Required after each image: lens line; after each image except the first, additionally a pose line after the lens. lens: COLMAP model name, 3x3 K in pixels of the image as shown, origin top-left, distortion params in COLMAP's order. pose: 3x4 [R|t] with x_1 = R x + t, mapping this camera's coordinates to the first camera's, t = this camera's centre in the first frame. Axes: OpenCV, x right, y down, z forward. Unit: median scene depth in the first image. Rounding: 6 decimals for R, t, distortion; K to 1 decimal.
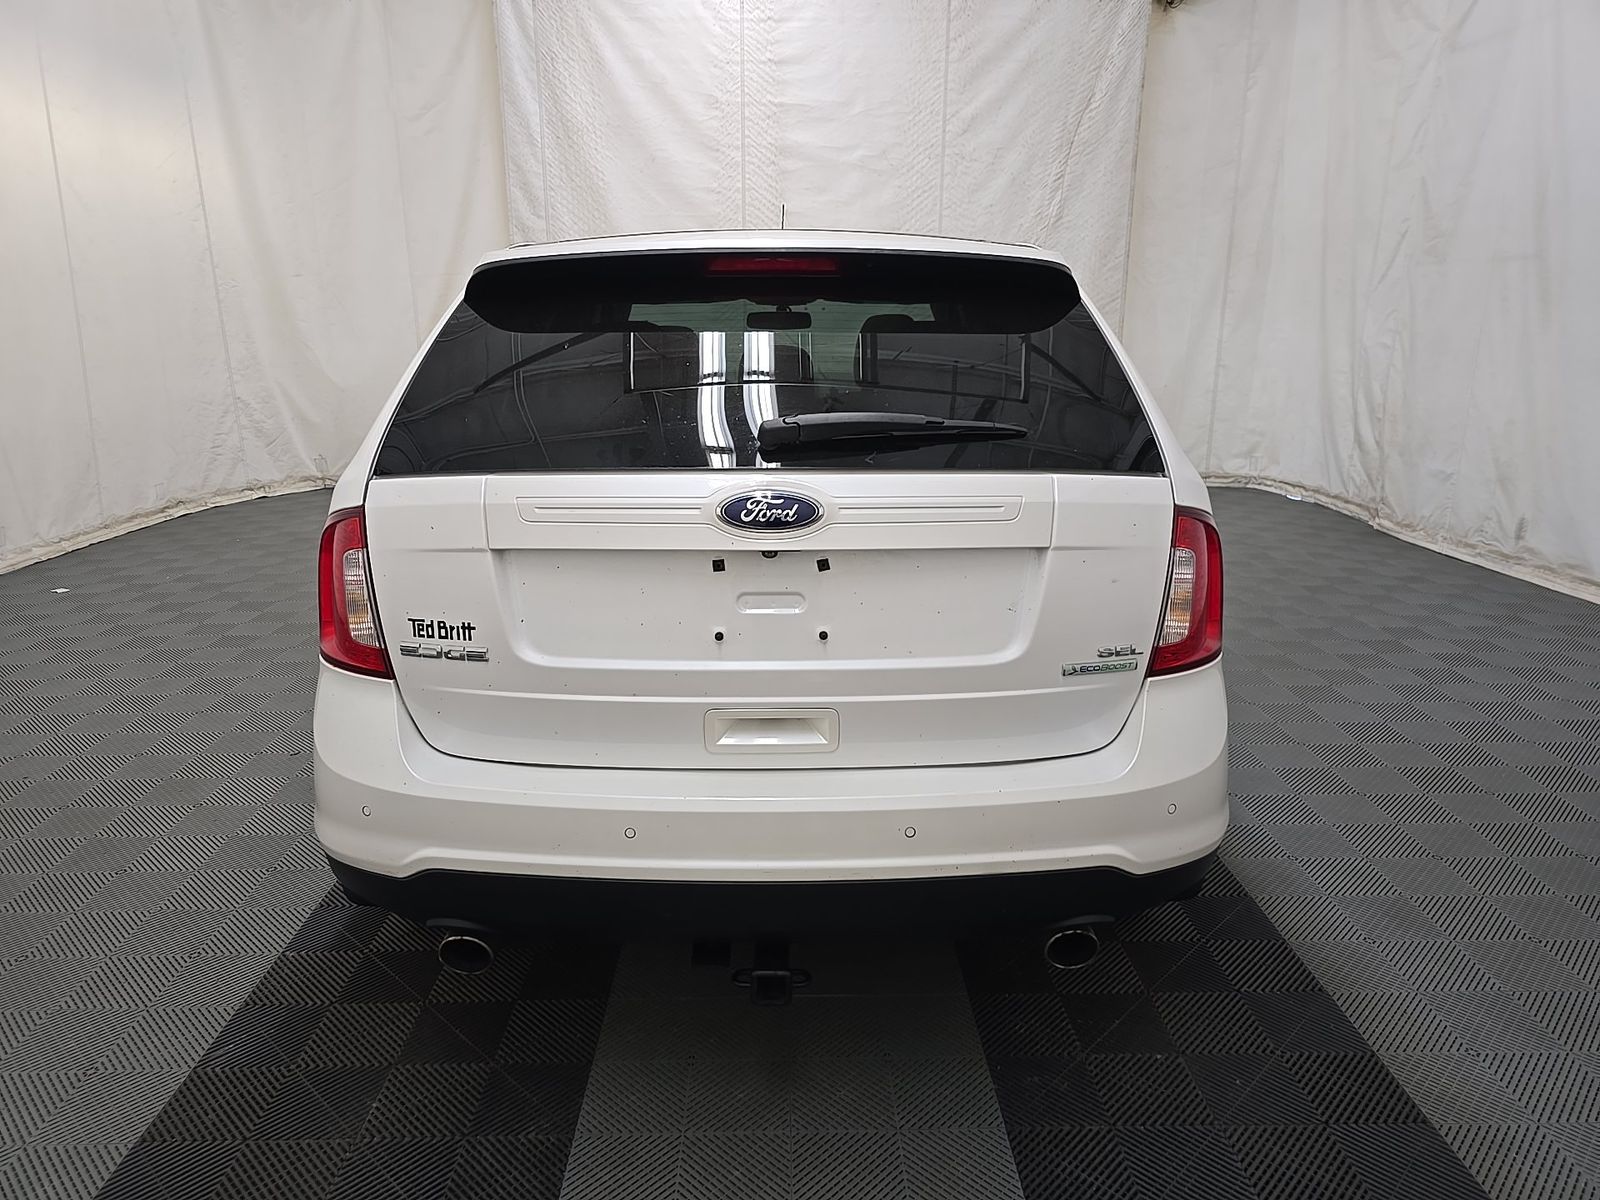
lens RADIAL K [[1078.8, 0, 800.0], [0, 1078.8, 600.0], [0, 0, 1]] dist [0.054573, -0.046297]
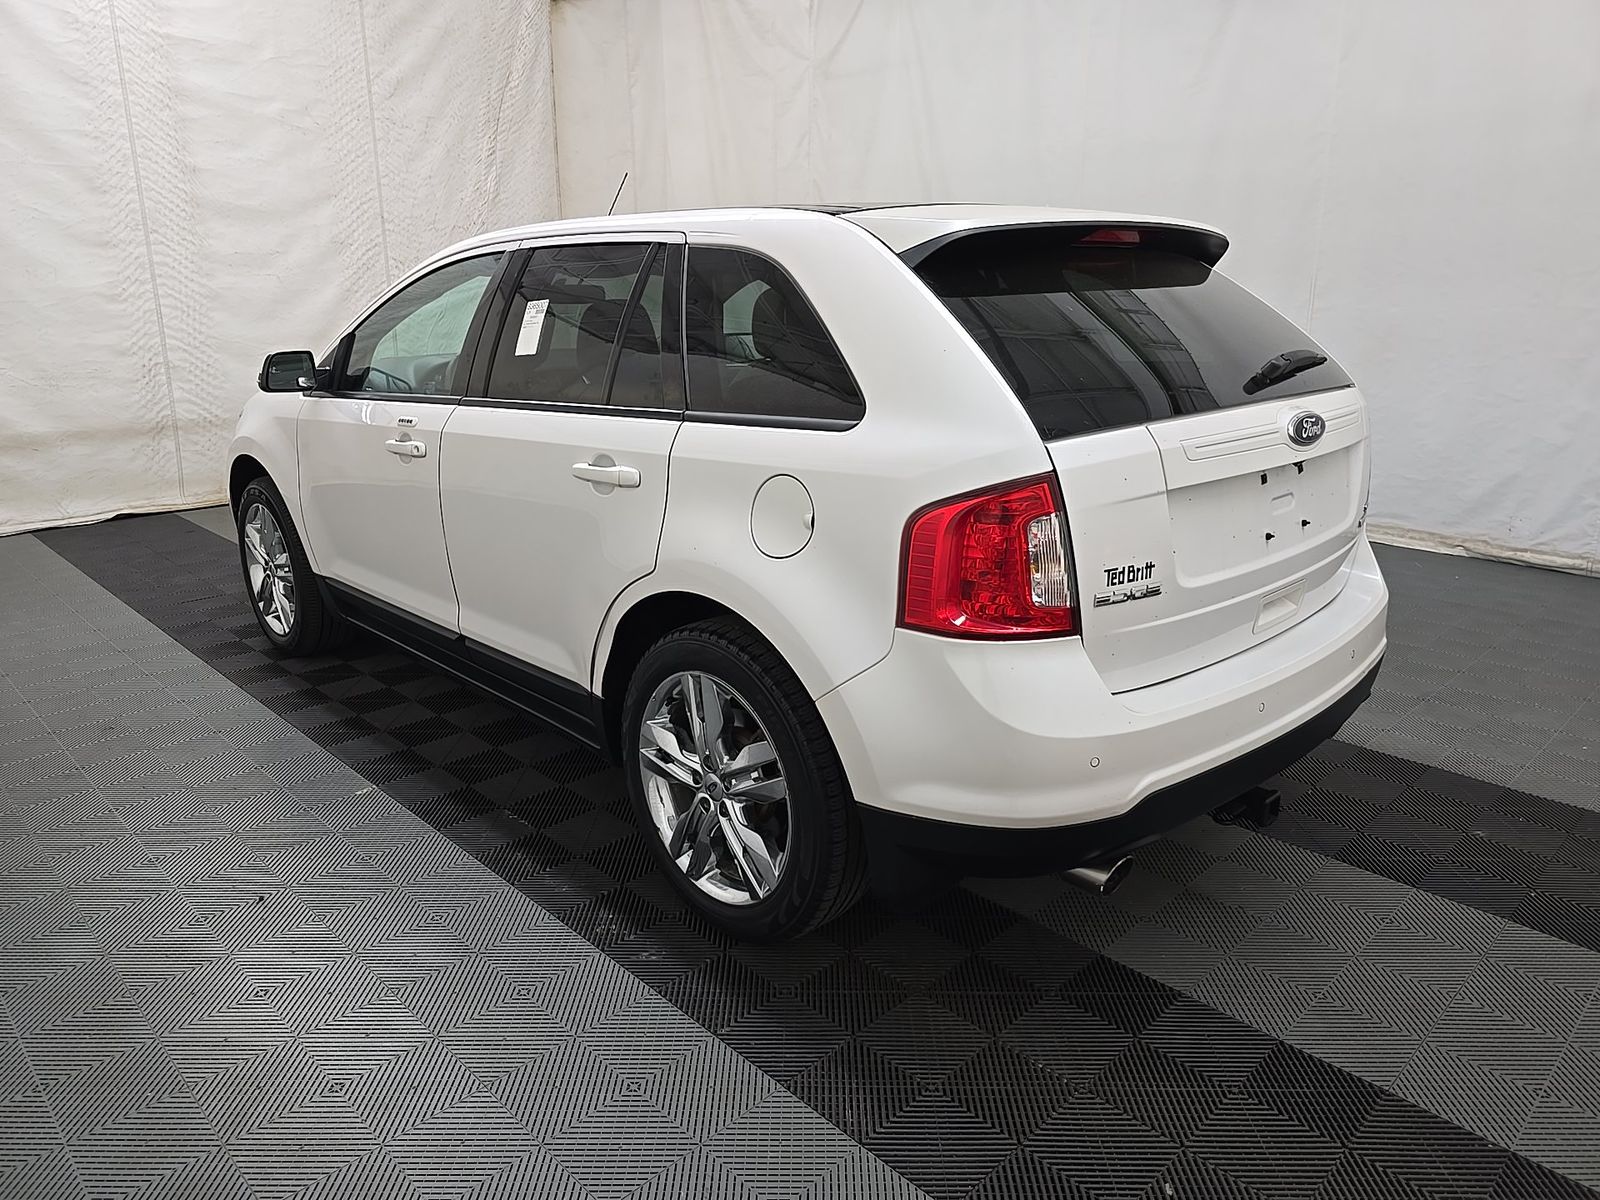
lens RADIAL K [[1083.0, 0, 796.6], [0, 1083.0, 593.8], [0, 0, 1]] dist [0.055663, -0.040887]
pose [[0.732544, -0.192732, 0.652866, -0.293336], [0.186175, 0.979239, 0.080184, -0.023211], [-0.654766, 0.062809, 0.753218, 0.092468]]
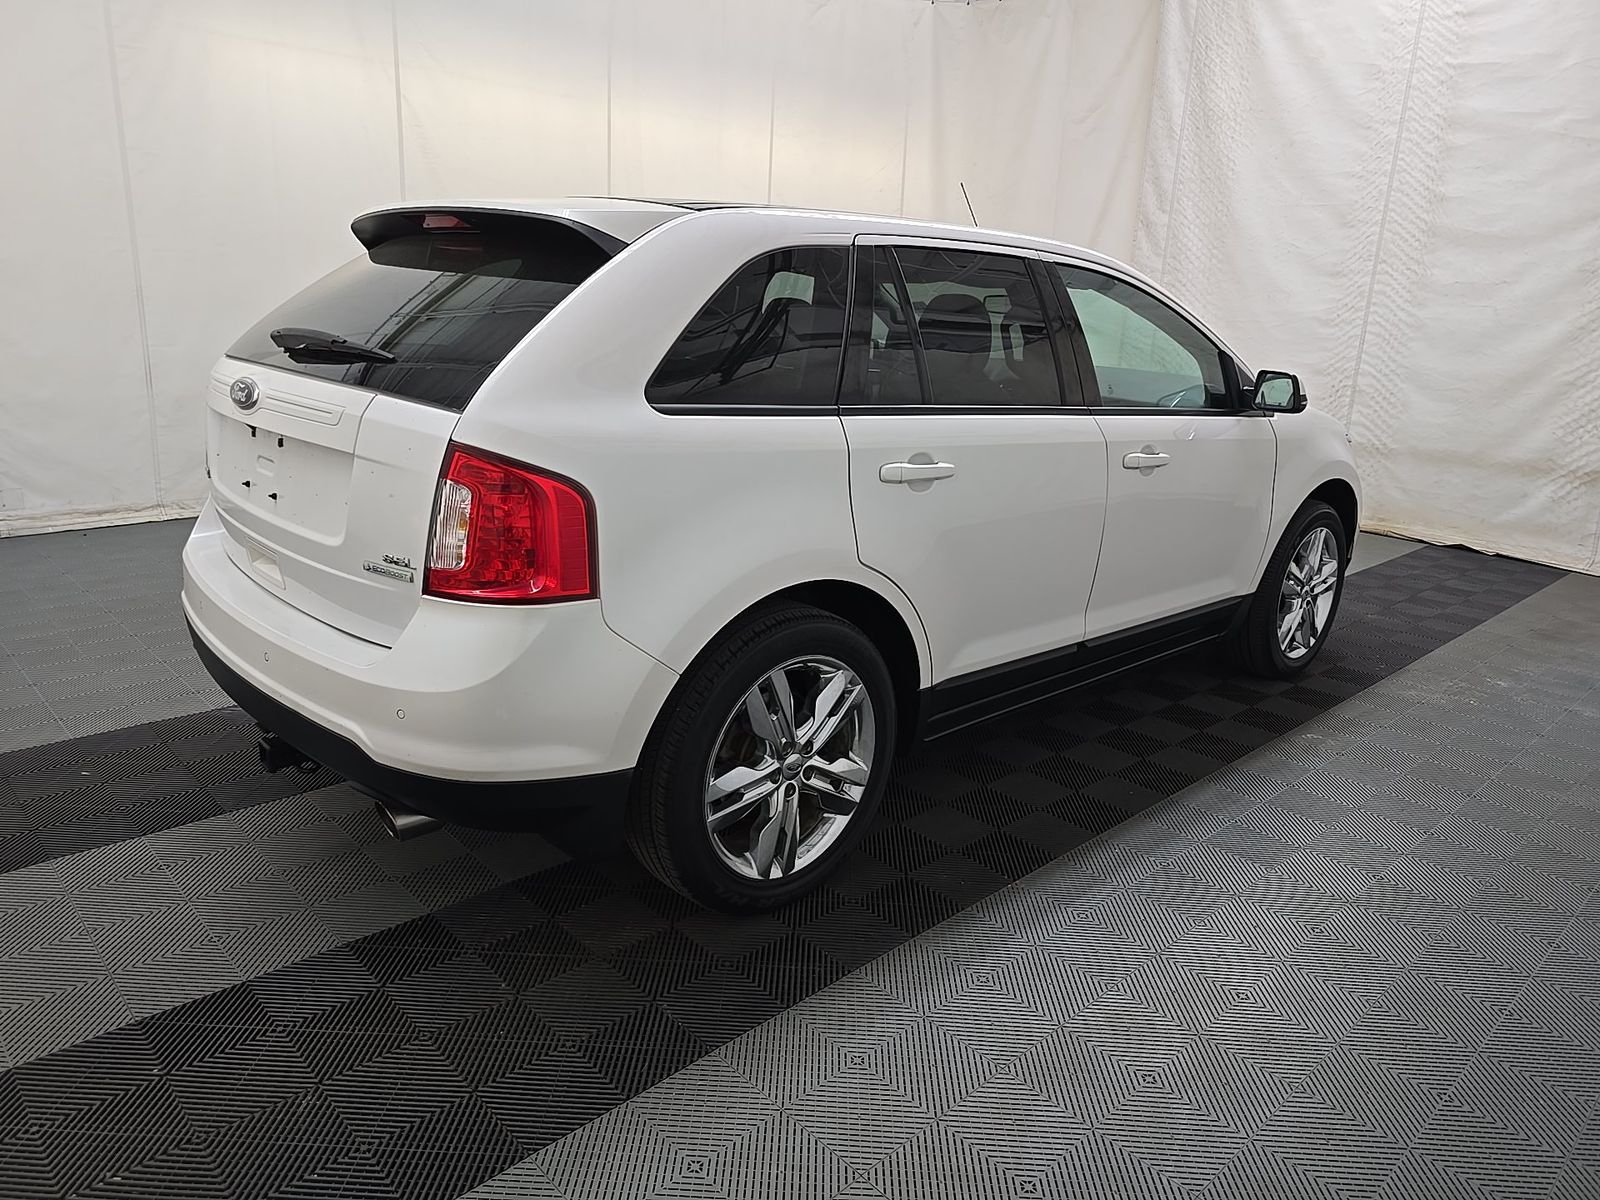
lens RADIAL K [[1083.0, 0, 796.6], [0, 1083.0, 593.8], [0, 0, 1]] dist [0.055663, -0.040887]
pose [[0.671497, 0.230198, -0.704344, 0.319461], [-0.239861, 0.966872, 0.087323, -0.027271], [0.701112, 0.110308, 0.704467, 0.116212]]
